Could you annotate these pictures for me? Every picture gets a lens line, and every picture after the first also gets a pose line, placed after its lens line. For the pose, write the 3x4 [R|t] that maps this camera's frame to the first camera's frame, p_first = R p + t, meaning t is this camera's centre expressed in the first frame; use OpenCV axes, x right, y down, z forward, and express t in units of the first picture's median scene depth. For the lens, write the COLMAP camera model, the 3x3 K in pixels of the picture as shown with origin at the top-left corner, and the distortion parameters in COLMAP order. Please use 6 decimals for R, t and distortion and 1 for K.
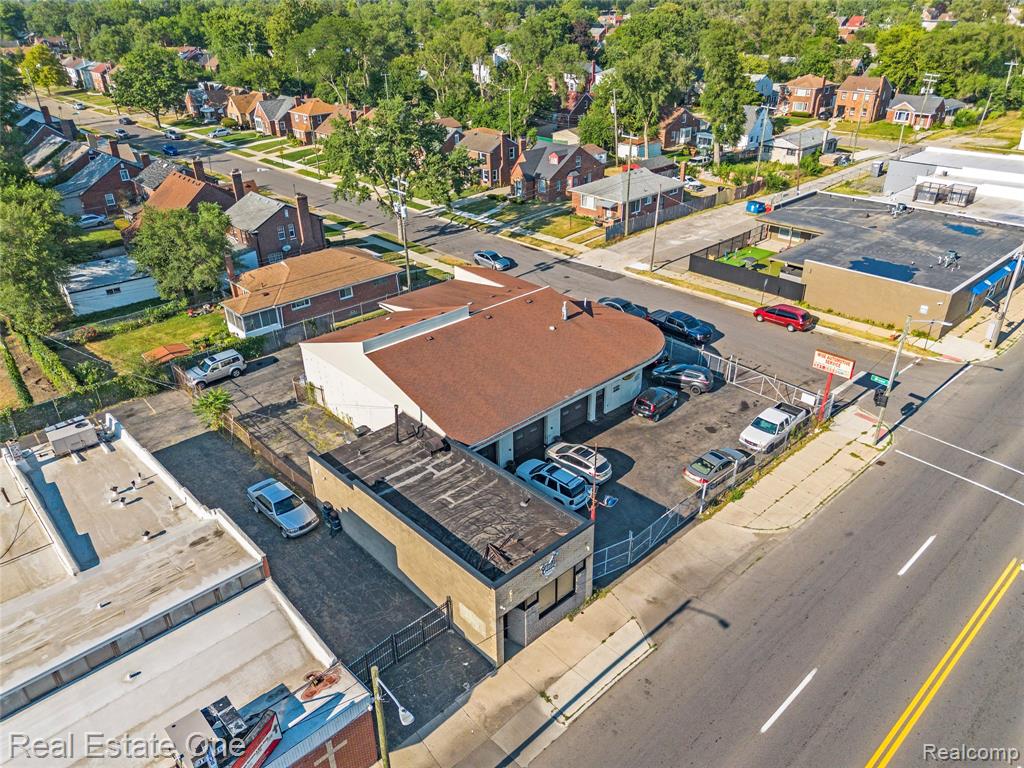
lens RADIAL K [[713.6, 0, 512.0], [0, 713.6, 384.0], [0, 0, 1]] dist [0.056772, -0.045240]
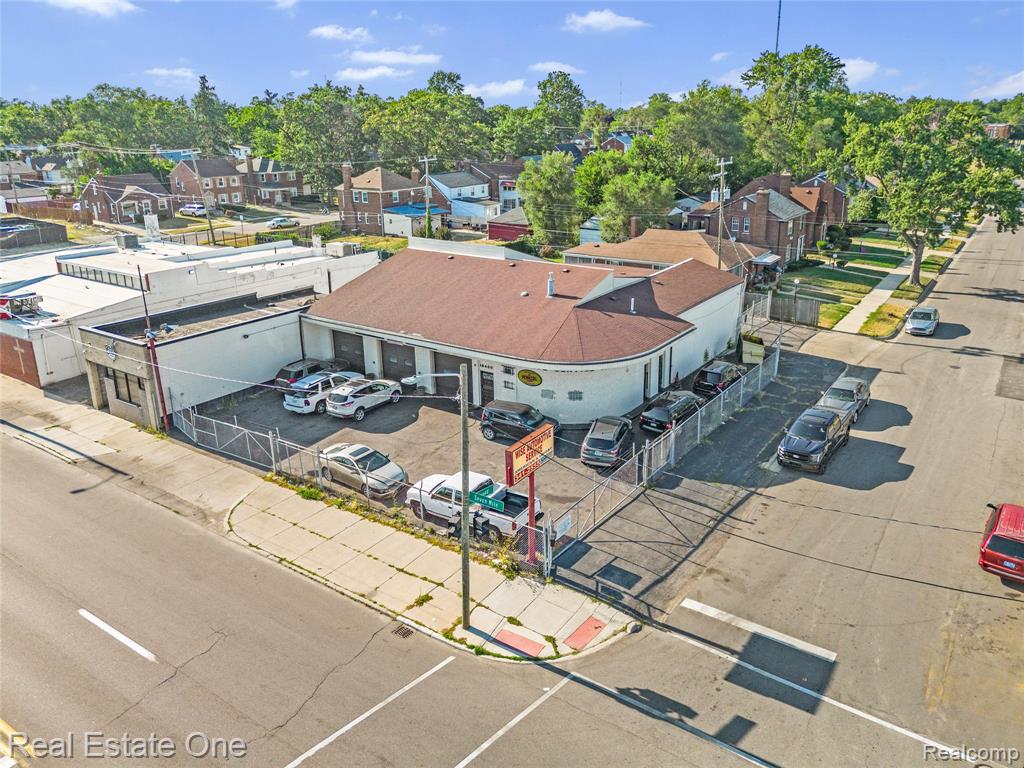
lens RADIAL K [[726.2, 0, 559.3], [0, 726.2, 331.9], [0, 0, 1]] dist [0.055710, -0.043896]
pose [[0.264715, 0.290721, -0.919461, 0.912696], [-0.450809, 0.880179, 0.148512, -0.195975], [0.852466, 0.375187, 0.364056, 0.785292]]
